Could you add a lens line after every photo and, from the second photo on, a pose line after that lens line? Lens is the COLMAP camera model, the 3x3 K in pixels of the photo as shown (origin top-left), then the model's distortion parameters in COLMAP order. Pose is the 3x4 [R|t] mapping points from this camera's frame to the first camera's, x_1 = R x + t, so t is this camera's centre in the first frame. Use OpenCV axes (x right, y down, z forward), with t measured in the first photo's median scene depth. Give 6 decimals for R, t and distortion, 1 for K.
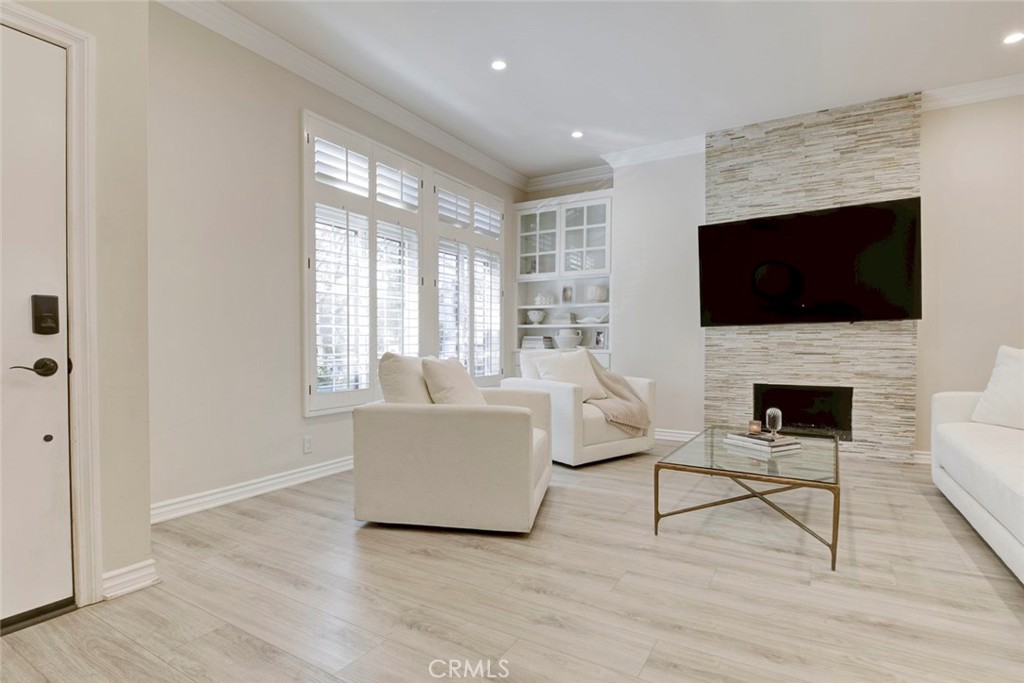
lens RADIAL K [[498.7, 0, 496.4], [0, 498.7, 352.4], [0, 0, 1]] dist [-0.003058, -0.005320]
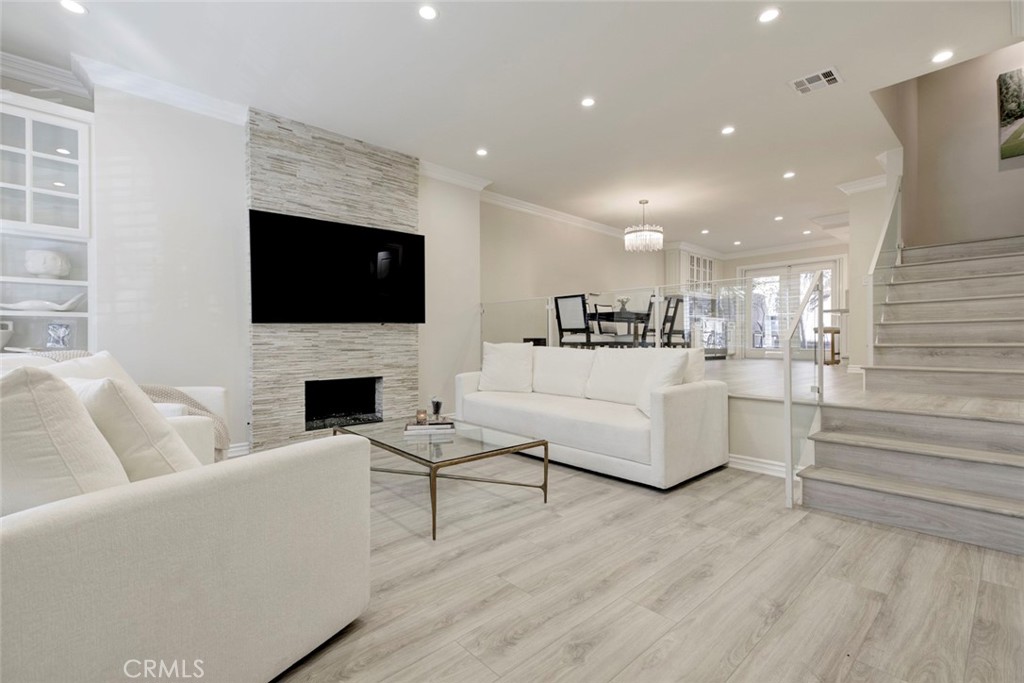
lens RADIAL K [[470.1, 0, 507.0], [0, 470.1, 345.4], [0, 0, 1]] dist [0.015019, -0.001776]
pose [[0.266984, -0.011173, 0.963636, -0.348529], [0.021344, 0.999756, 0.005679, -0.007651], [-0.963465, 0.019052, 0.267157, 0.416249]]
